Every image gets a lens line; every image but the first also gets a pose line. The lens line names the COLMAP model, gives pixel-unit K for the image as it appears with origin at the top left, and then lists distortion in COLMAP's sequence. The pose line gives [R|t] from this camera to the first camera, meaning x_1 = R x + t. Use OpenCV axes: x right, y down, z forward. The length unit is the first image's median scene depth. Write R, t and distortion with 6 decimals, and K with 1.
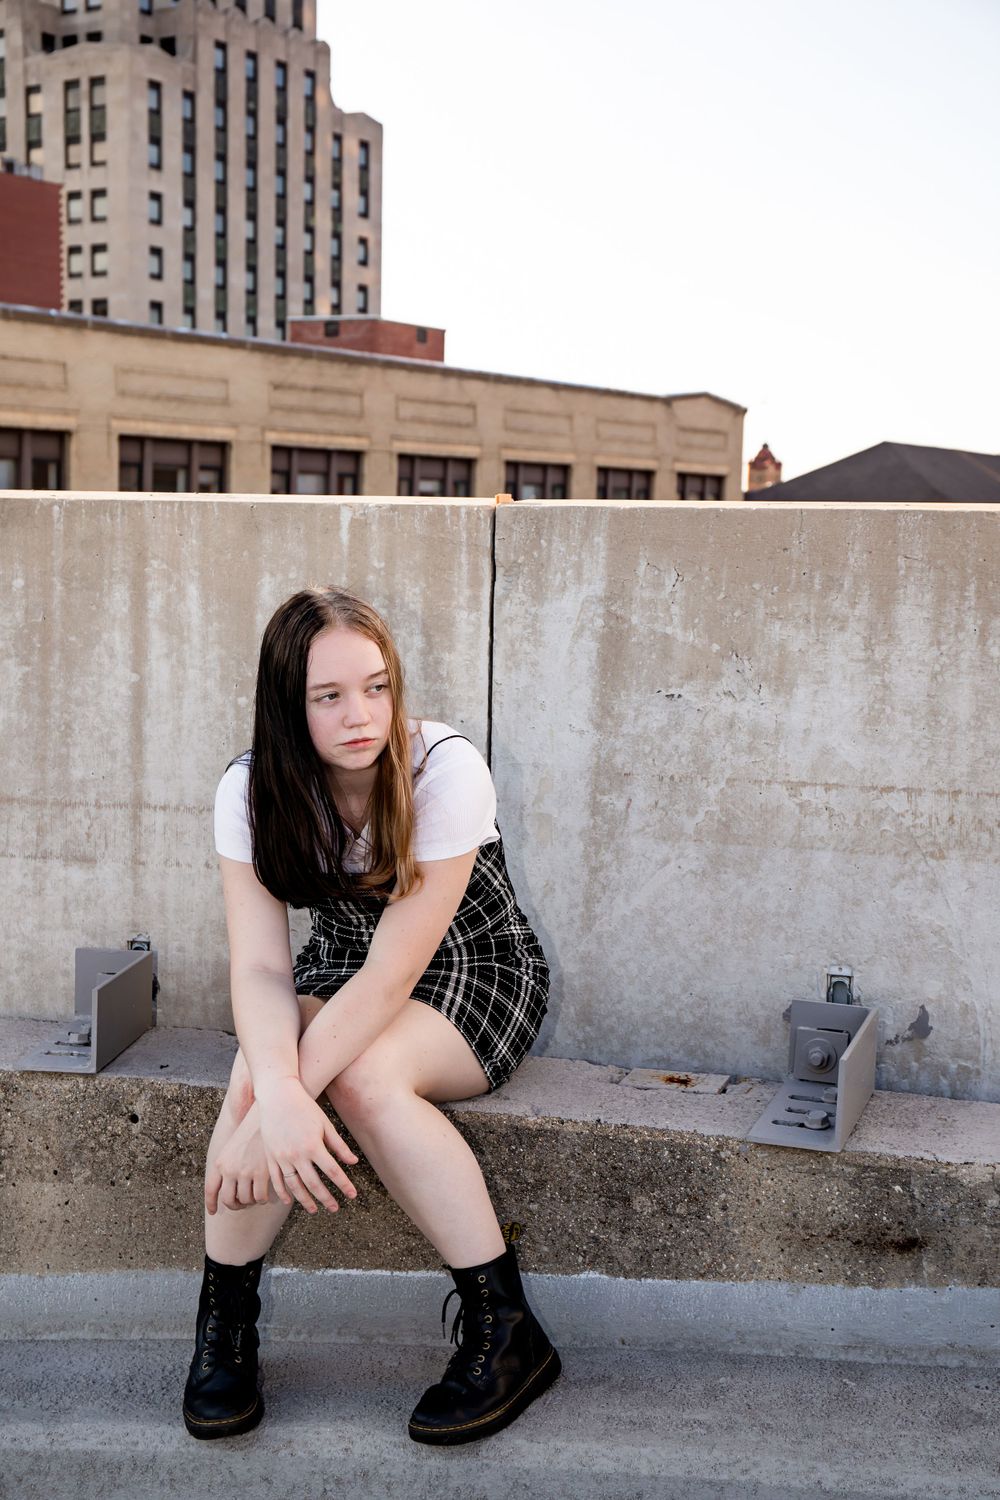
lens RADIAL K [[2110.0, 0, 500.0], [0, 2110.0, 750.0], [0, 0, 1]] dist [0.073465, 0.005089]
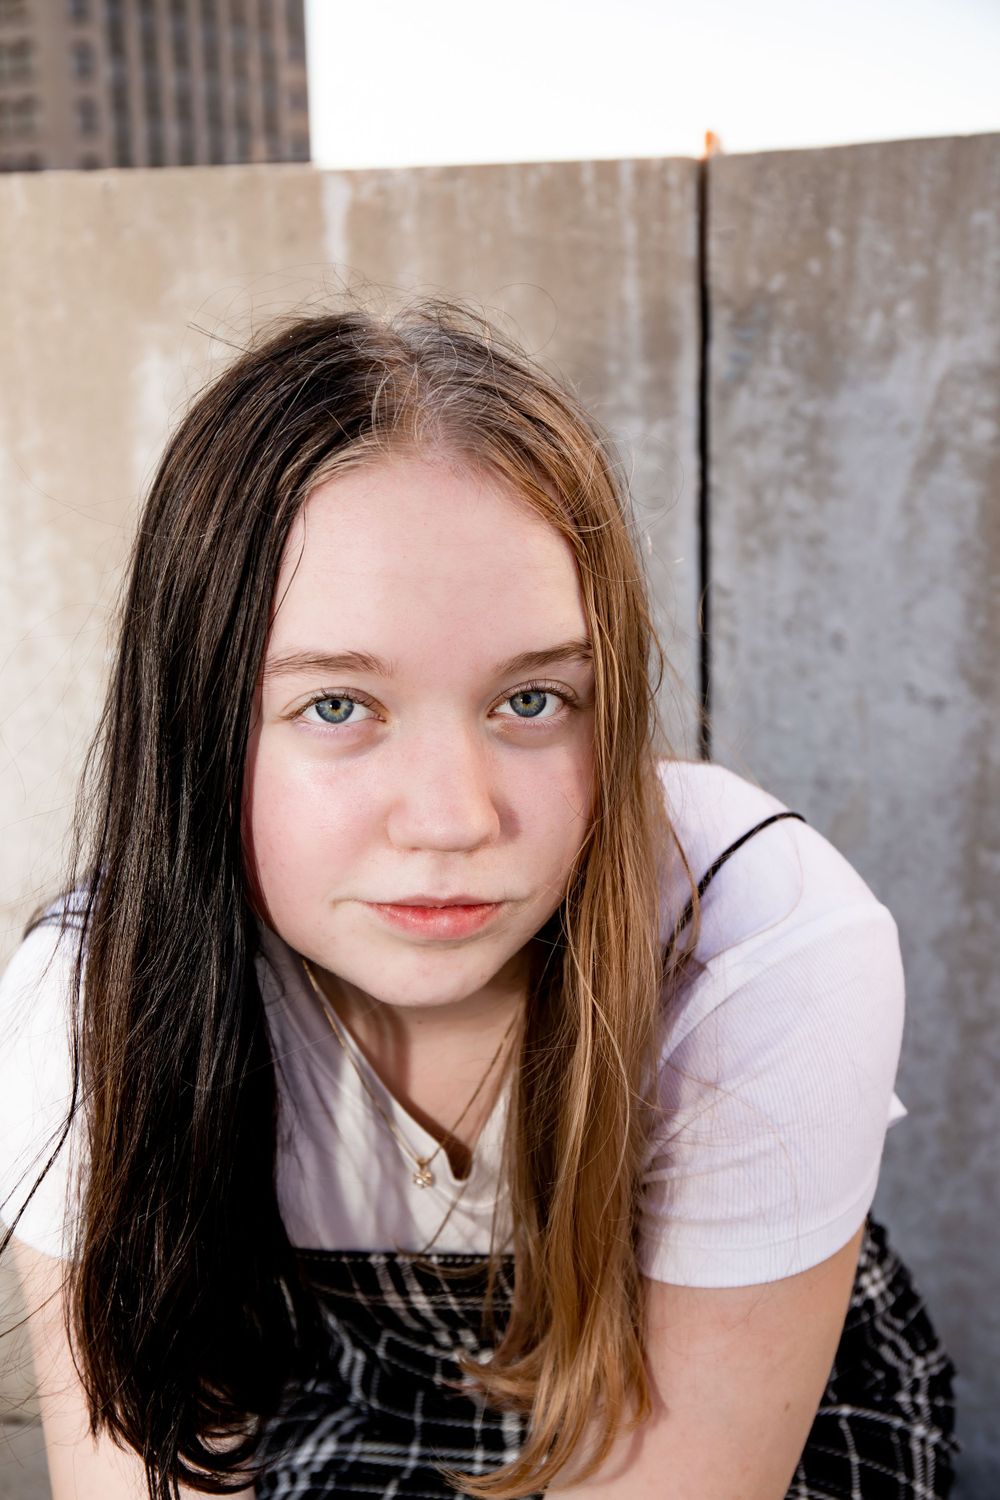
lens RADIAL K [[2110.0, 0, 500.0], [0, 2110.0, 750.0], [0, 0, 1]] dist [0.073465, 0.005089]
pose [[0.998766, -0.045830, 0.019123, -0.054955], [0.044218, 0.996005, 0.077576, -0.034909], [-0.022602, -0.076635, 0.996803, 0.588455]]
